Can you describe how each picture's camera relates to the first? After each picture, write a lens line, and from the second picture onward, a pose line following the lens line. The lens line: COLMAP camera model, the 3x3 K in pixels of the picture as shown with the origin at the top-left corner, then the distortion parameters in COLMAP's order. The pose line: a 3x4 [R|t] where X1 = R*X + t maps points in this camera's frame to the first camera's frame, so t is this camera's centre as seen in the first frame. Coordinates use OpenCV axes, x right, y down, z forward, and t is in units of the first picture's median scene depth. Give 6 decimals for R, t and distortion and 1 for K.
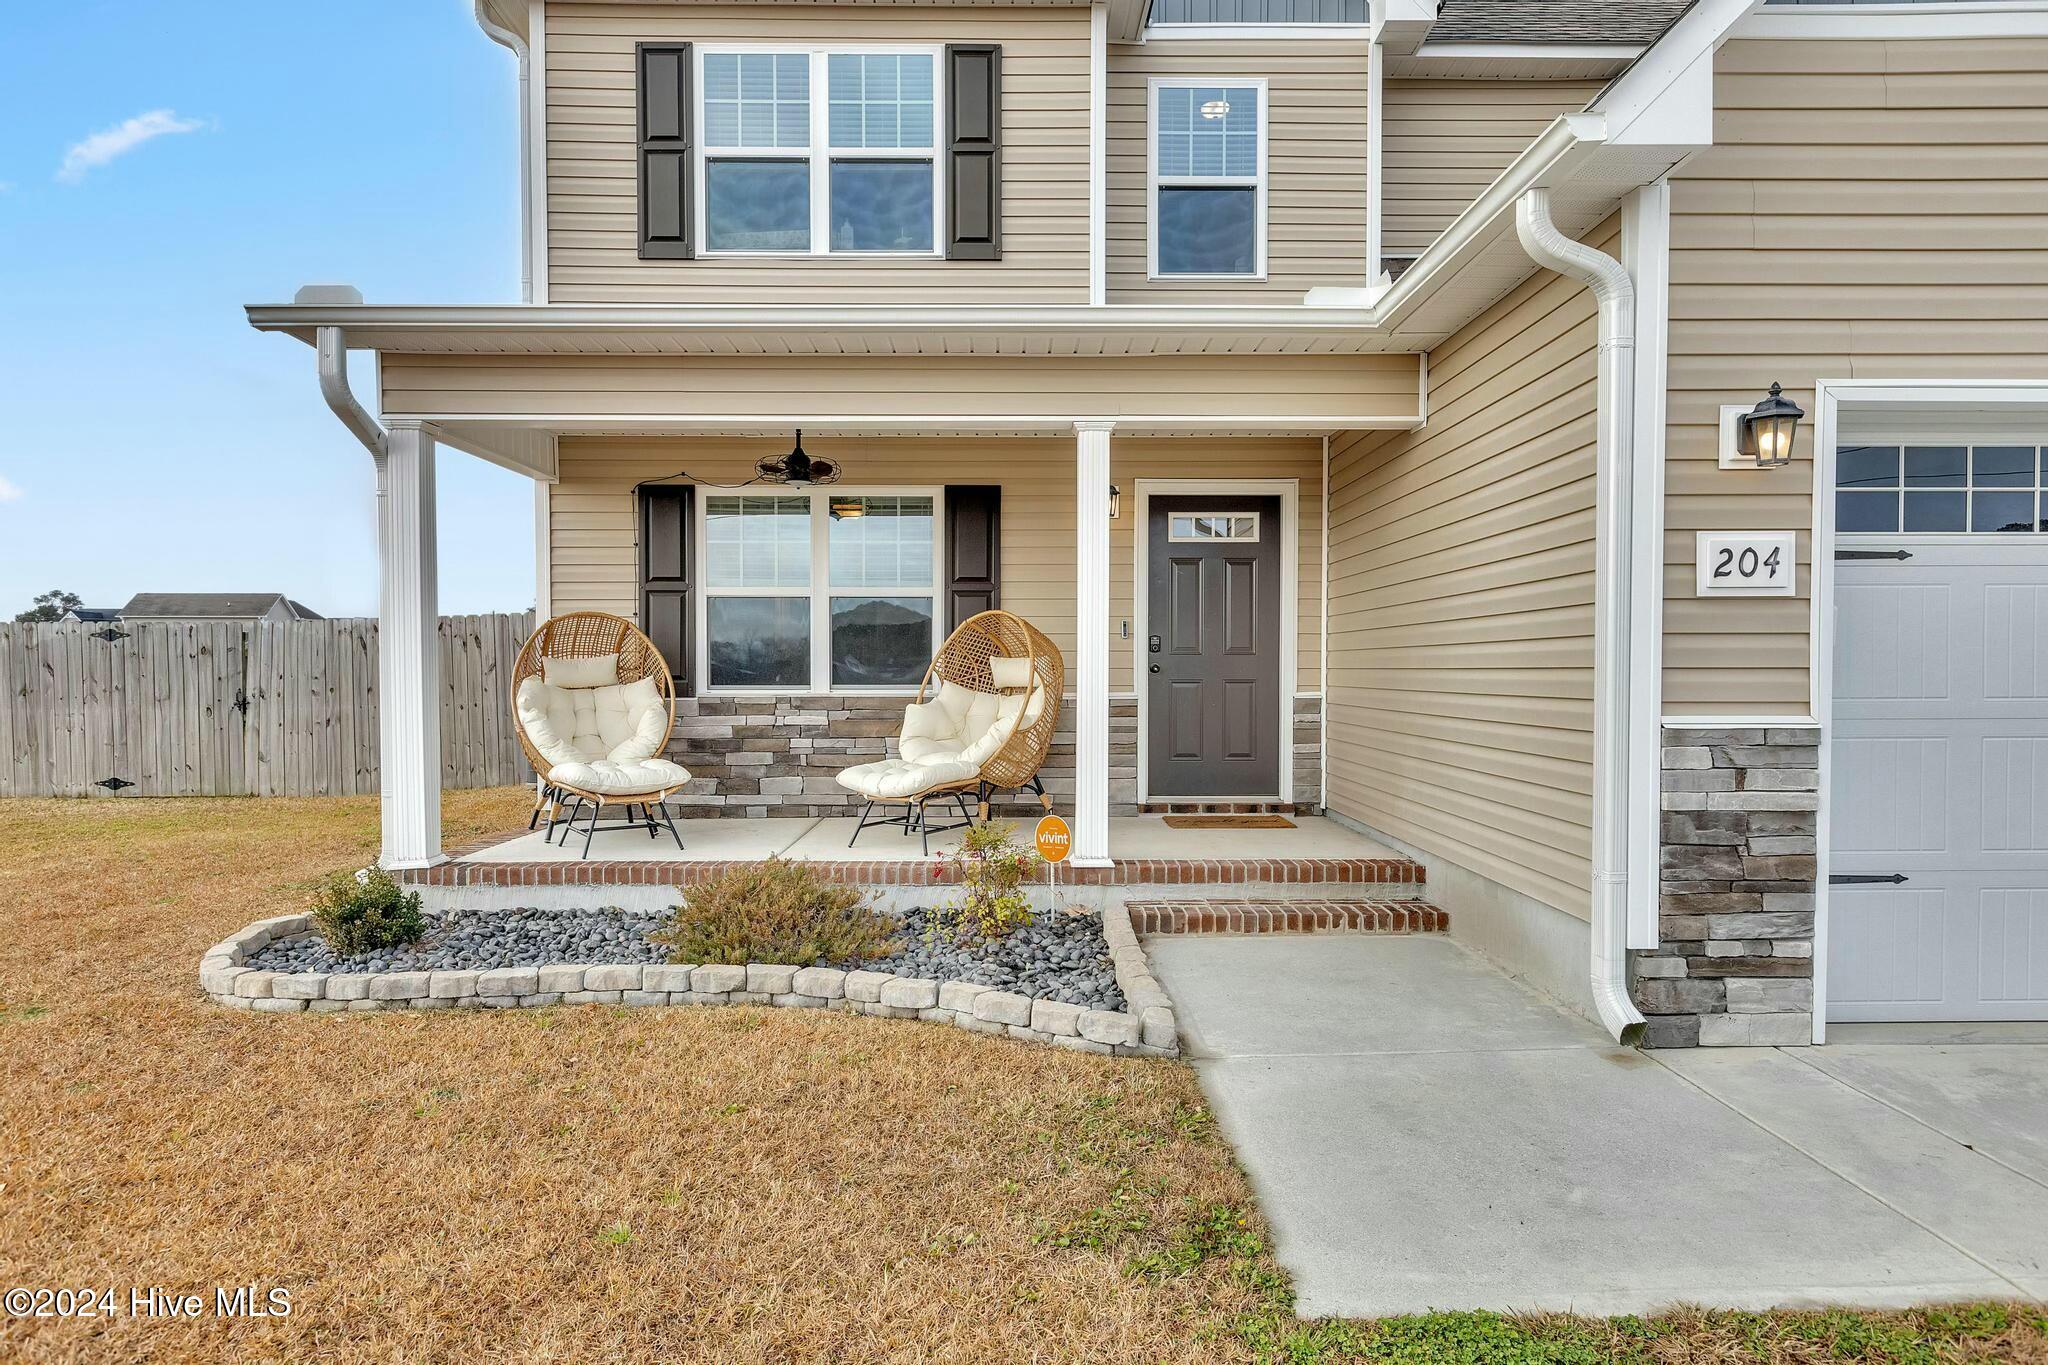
lens RADIAL K [[1092.2, 0, 1045.5], [0, 1092.2, 693.9], [0, 0, 1]] dist [0.005366, 0.000432]
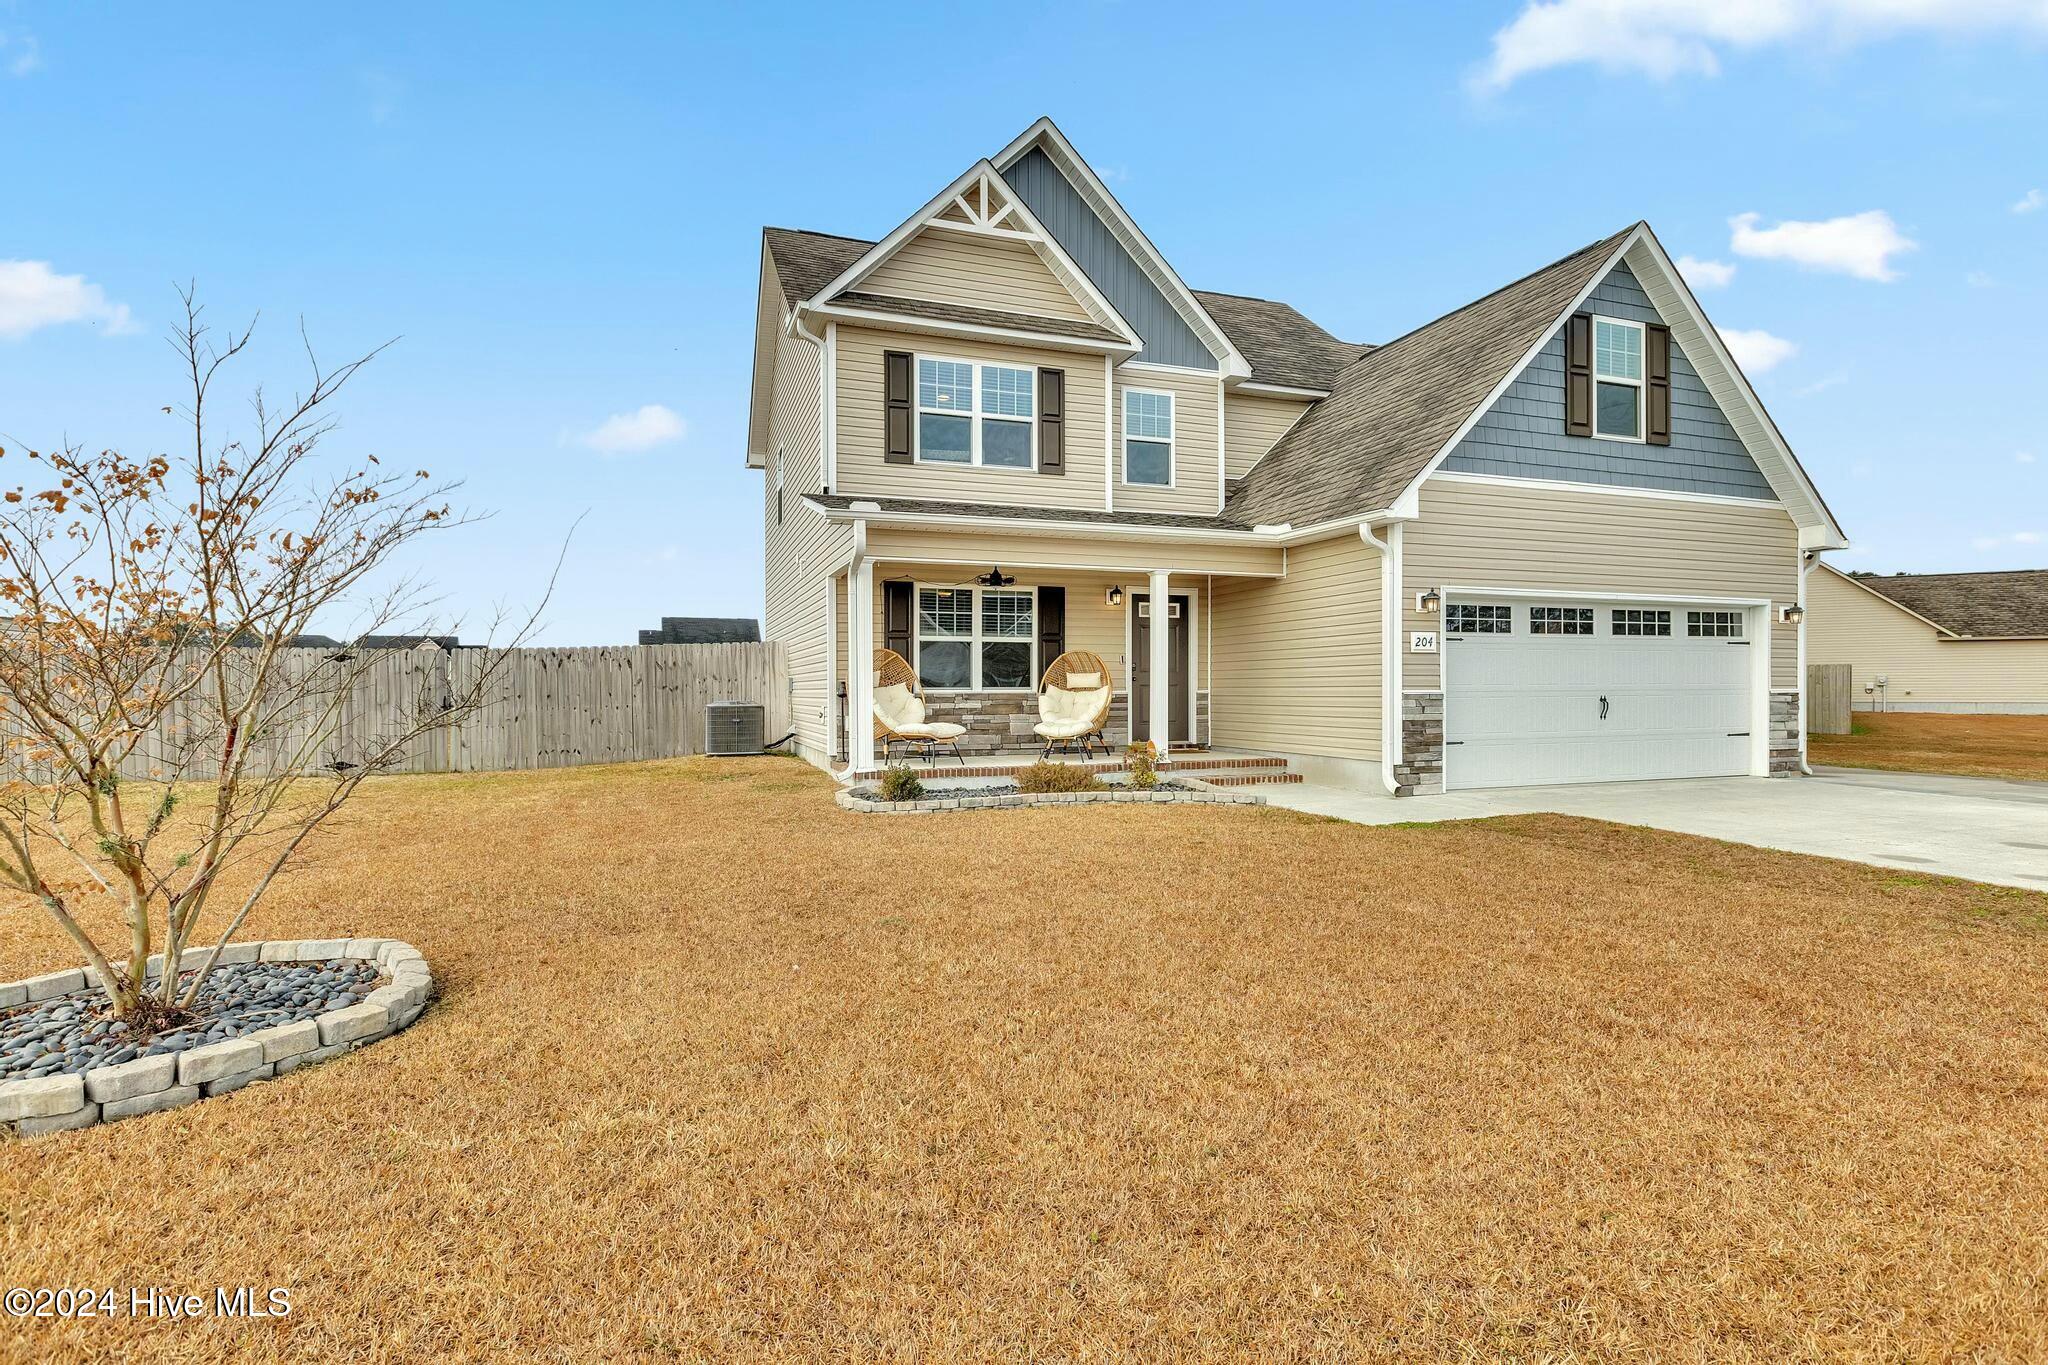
lens RADIAL K [[921.4, 0, 1033.4], [0, 921.4, 690.0], [0, 0, 1]] dist [0.001110, -0.000415]
pose [[0.952557, -0.003219, 0.304344, -0.615957], [0.009803, 0.999750, -0.020109, 0.030806], [-0.304203, 0.022138, 0.952350, -0.589895]]
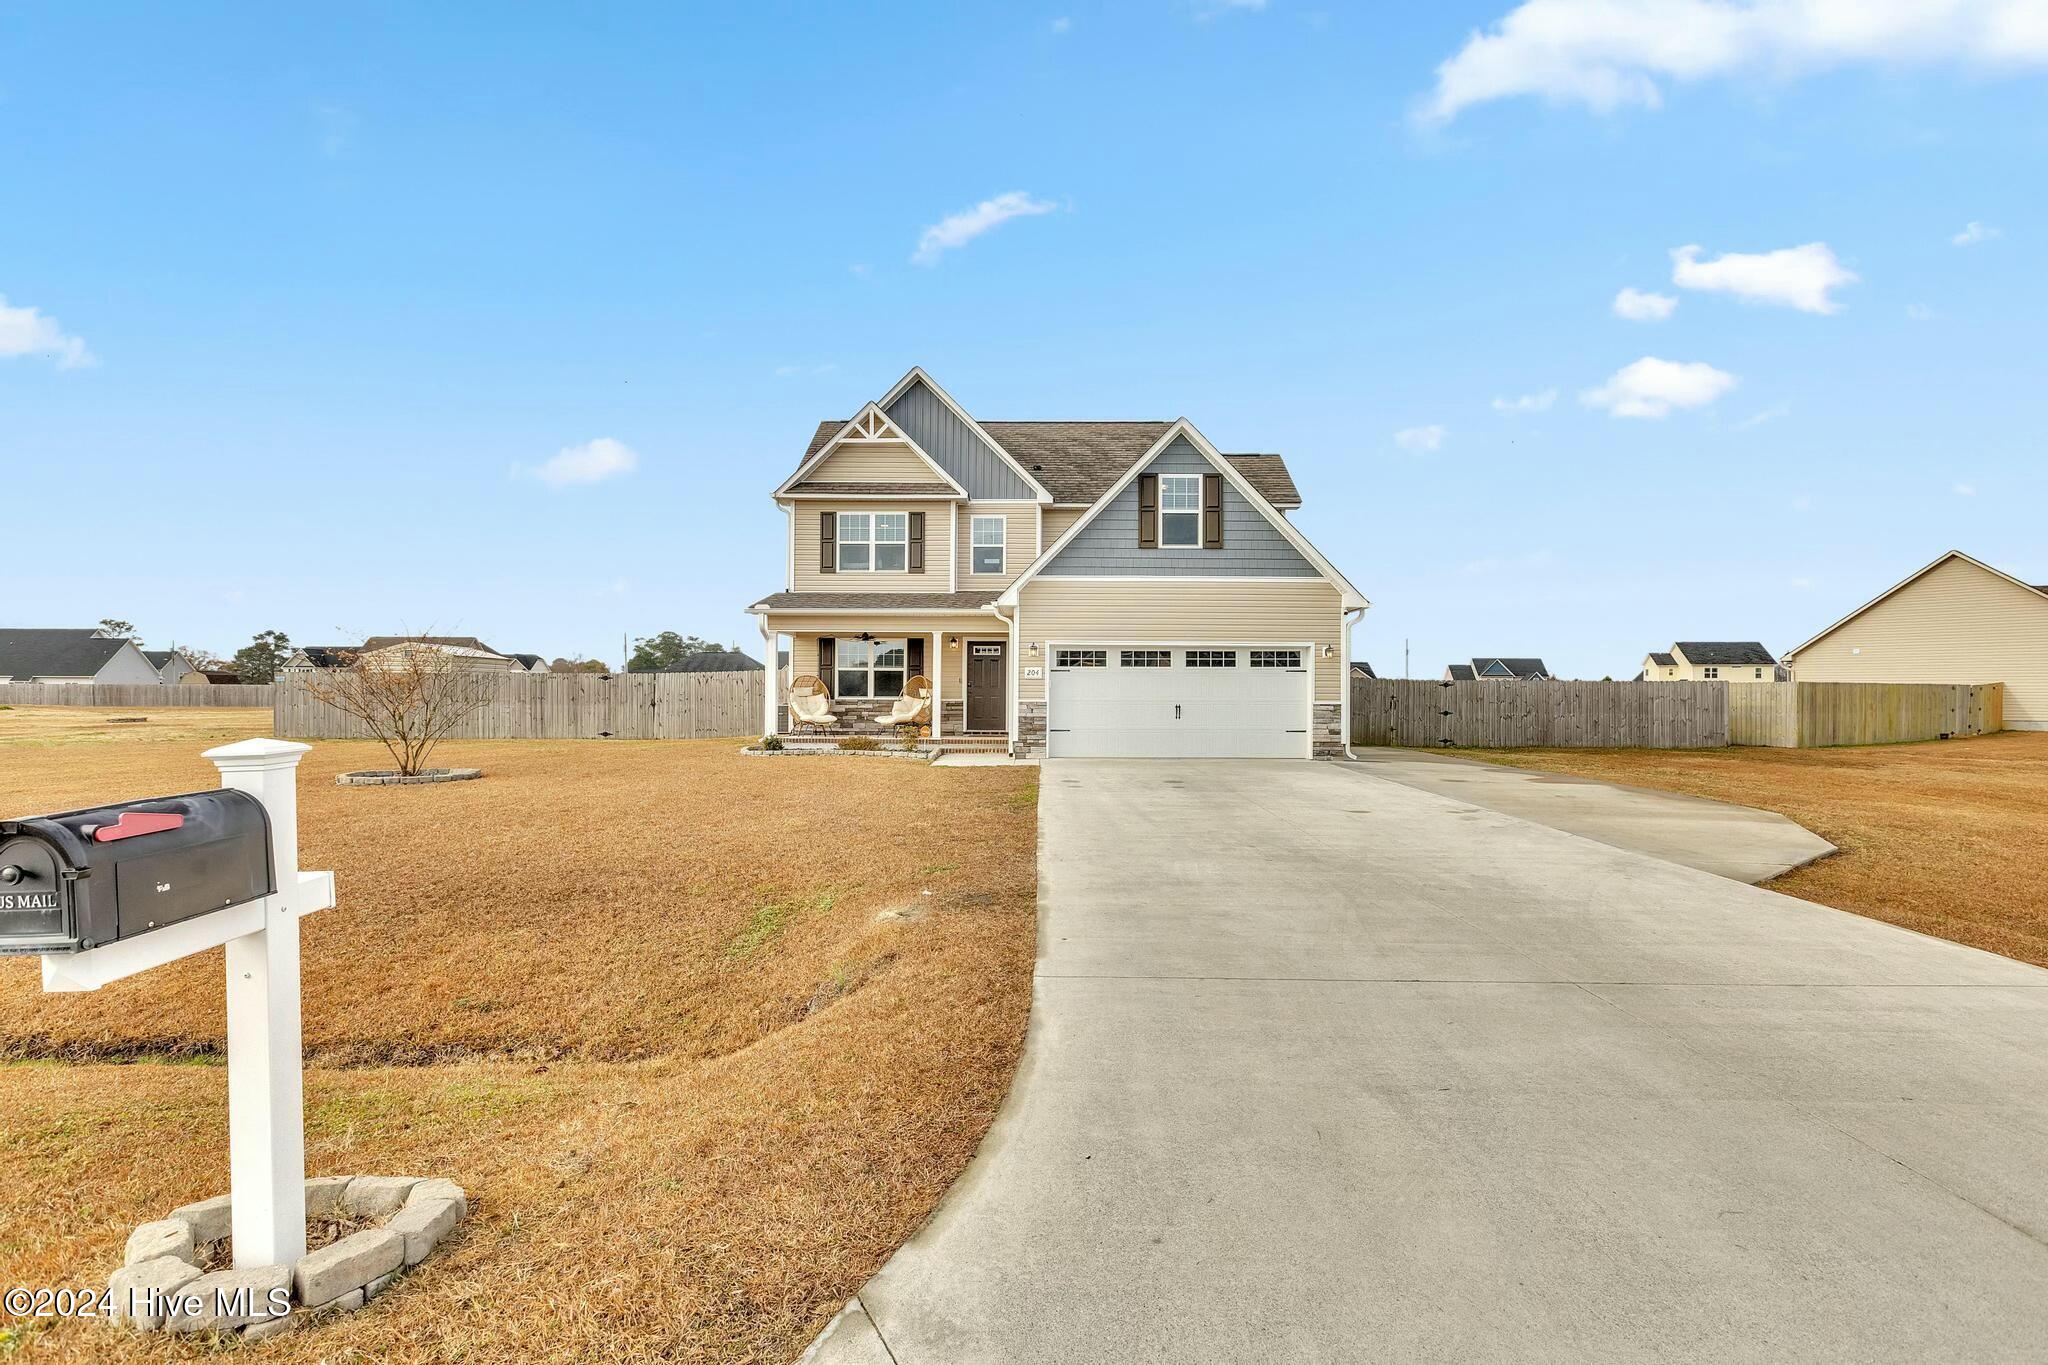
lens RADIAL K [[839.7, 0, 1021.8], [0, 839.7, 690.2], [0, 0, 1]] dist [0.012290, 0.000092]
pose [[0.999616, 0.005664, -0.027111, 0.343060], [-0.006491, 0.999512, -0.030542, 0.051191], [0.026925, 0.030706, 0.999166, -1.640241]]
